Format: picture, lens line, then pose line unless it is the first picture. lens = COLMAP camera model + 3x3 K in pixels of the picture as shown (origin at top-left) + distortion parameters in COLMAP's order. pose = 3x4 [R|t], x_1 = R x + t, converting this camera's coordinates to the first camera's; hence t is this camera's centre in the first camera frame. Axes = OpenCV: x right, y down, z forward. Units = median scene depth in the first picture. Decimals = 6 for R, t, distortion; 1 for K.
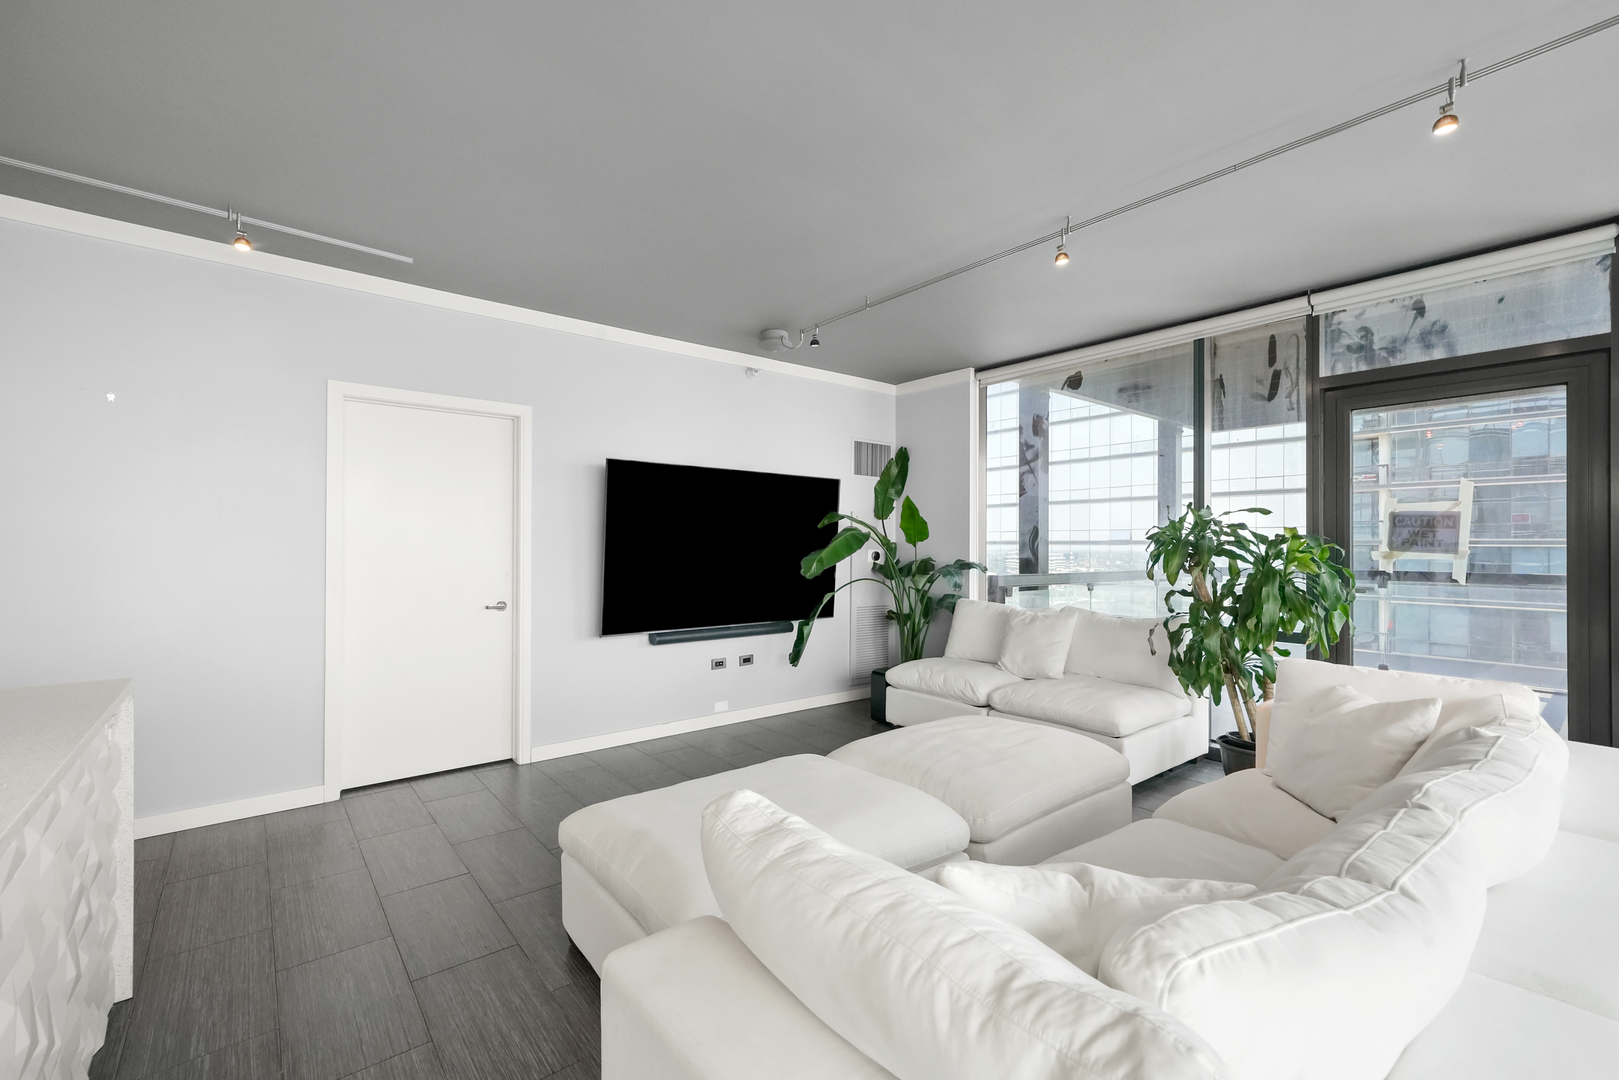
lens RADIAL K [[681.9, 0, 805.6], [0, 681.9, 542.0], [0, 0, 1]] dist [-0.002232, -0.000140]
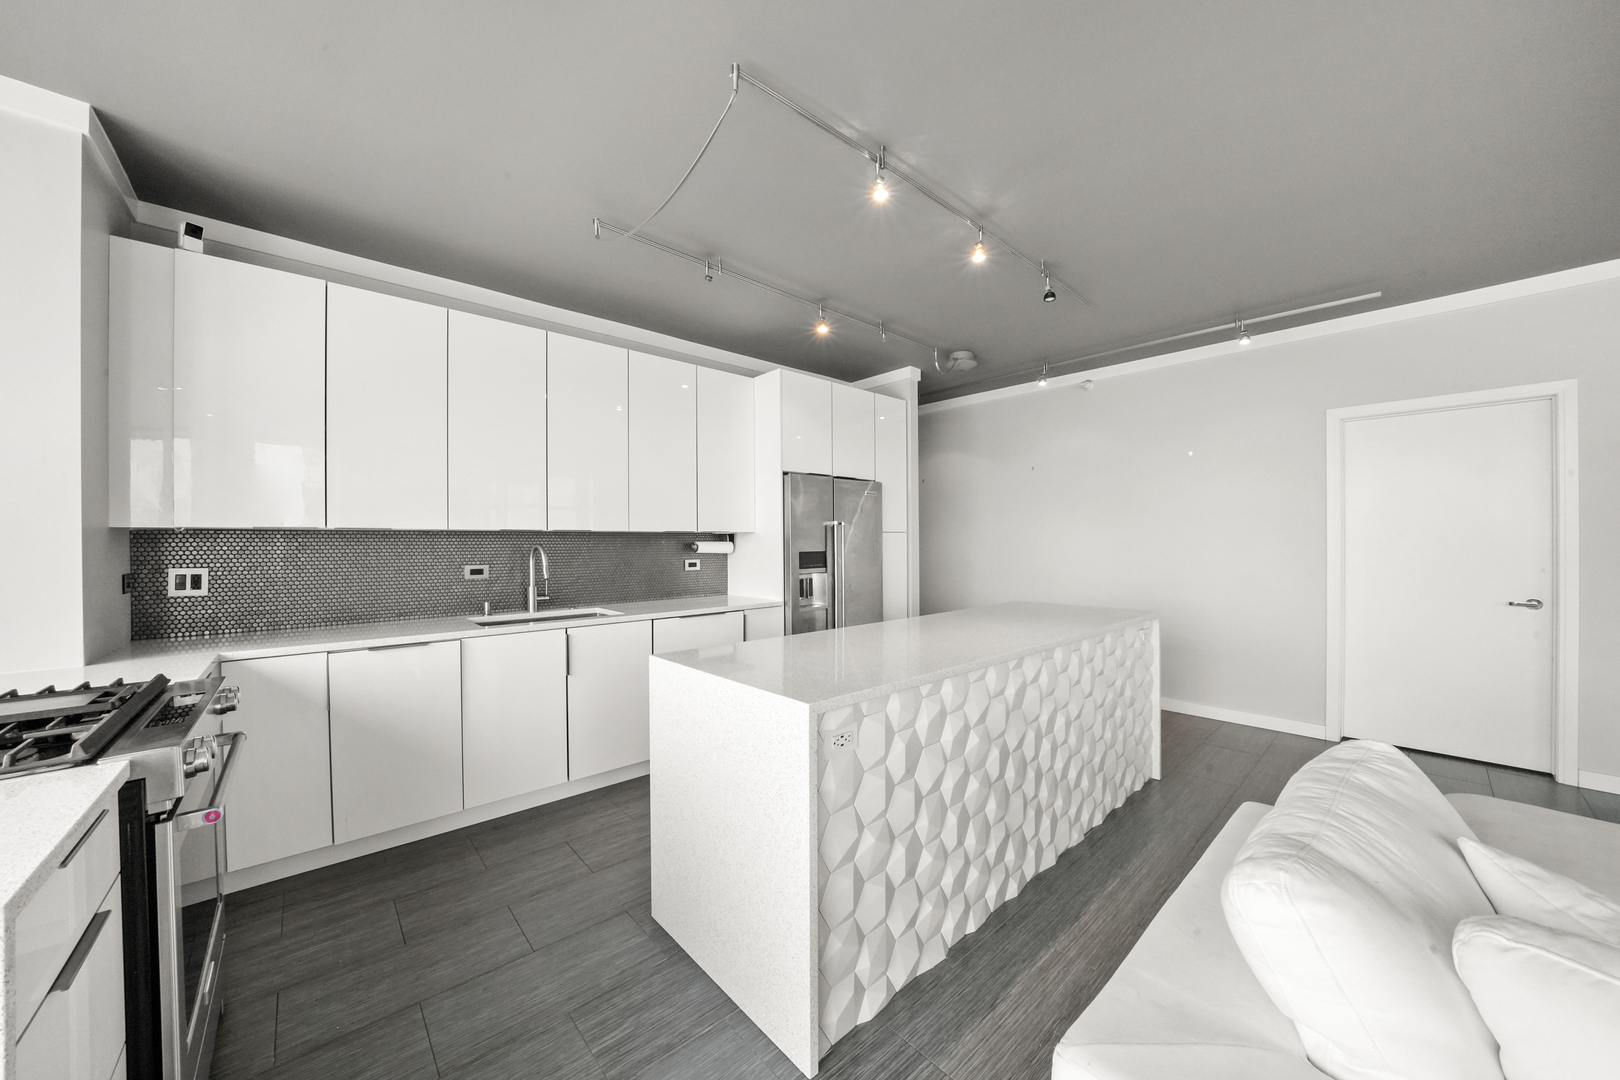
lens RADIAL K [[569.6, 0, 810.3], [0, 569.6, 544.6], [0, 0, 1]] dist [-0.022007, 0.000325]
pose [[0.047990, 0.001321, -0.998847, 0.222784], [0.009618, 0.999952, 0.001785, 0.002132], [0.998802, -0.009693, 0.047975, -0.012804]]
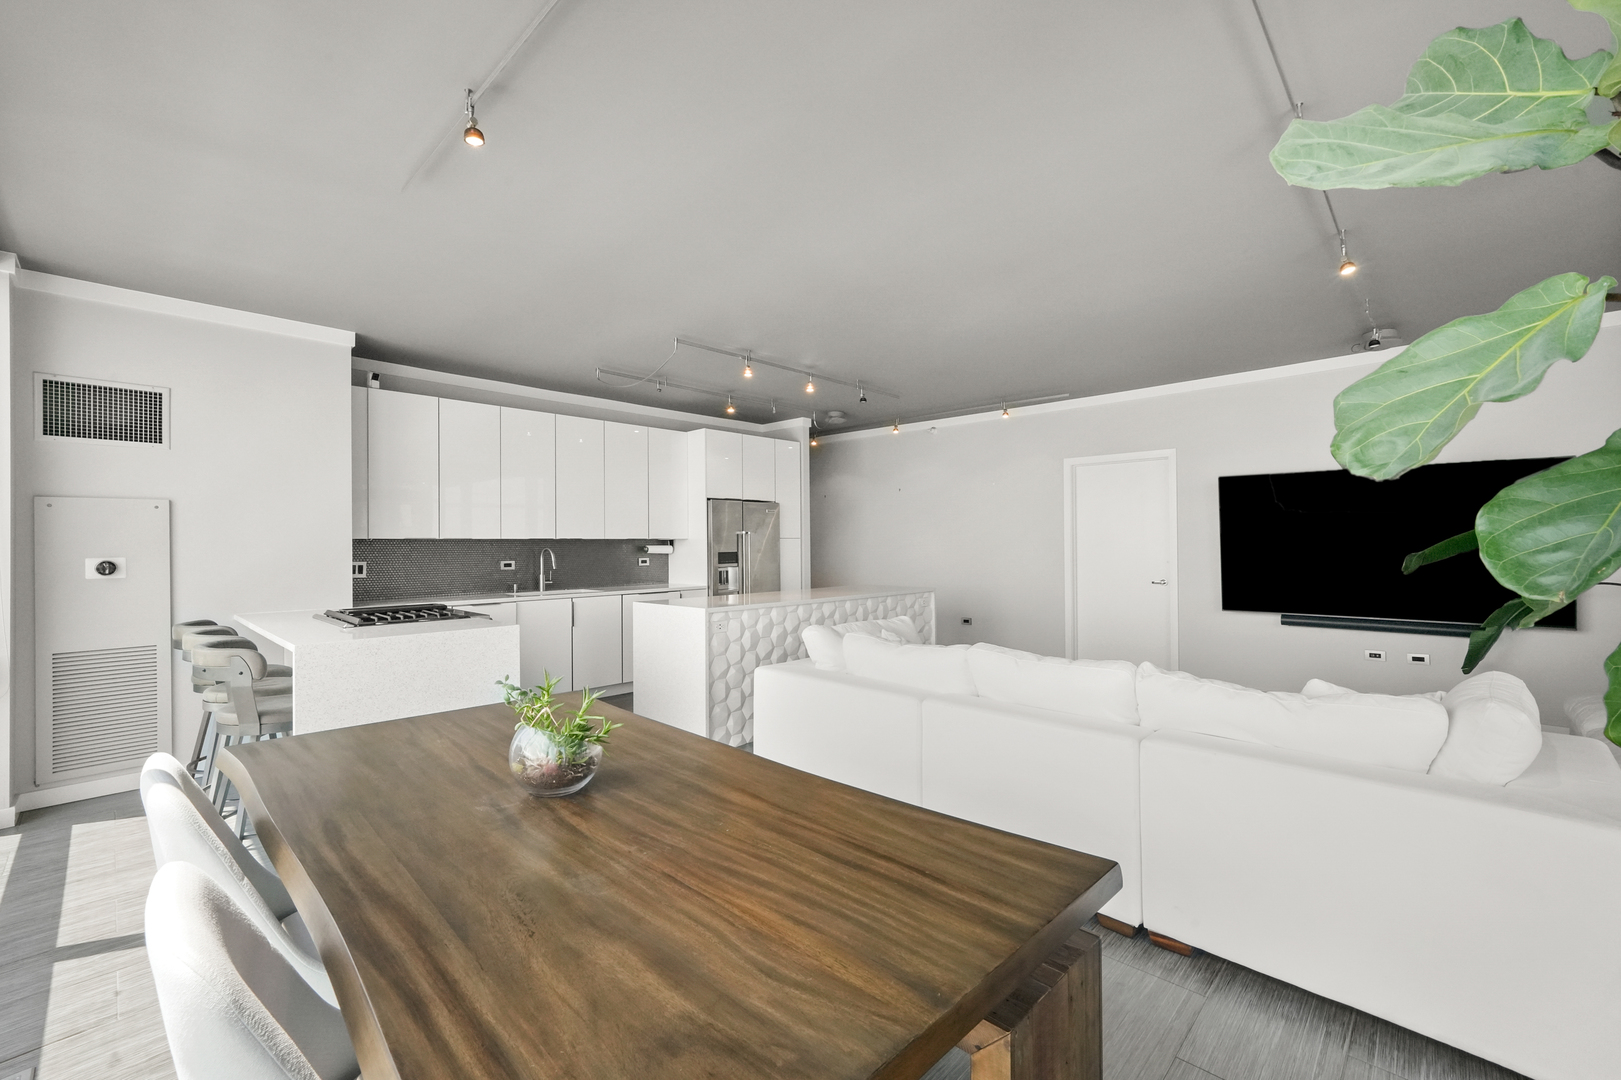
lens RADIAL K [[673.2, 0, 807.4], [0, 673.2, 541.0], [0, 0, 1]] dist [0.000940, 0.000710]
pose [[0.116904, -0.008463, -0.993107, 0.859998], [0.011727, 0.999906, -0.007140, 0.002340], [0.993074, -0.010812, 0.116992, 0.032450]]
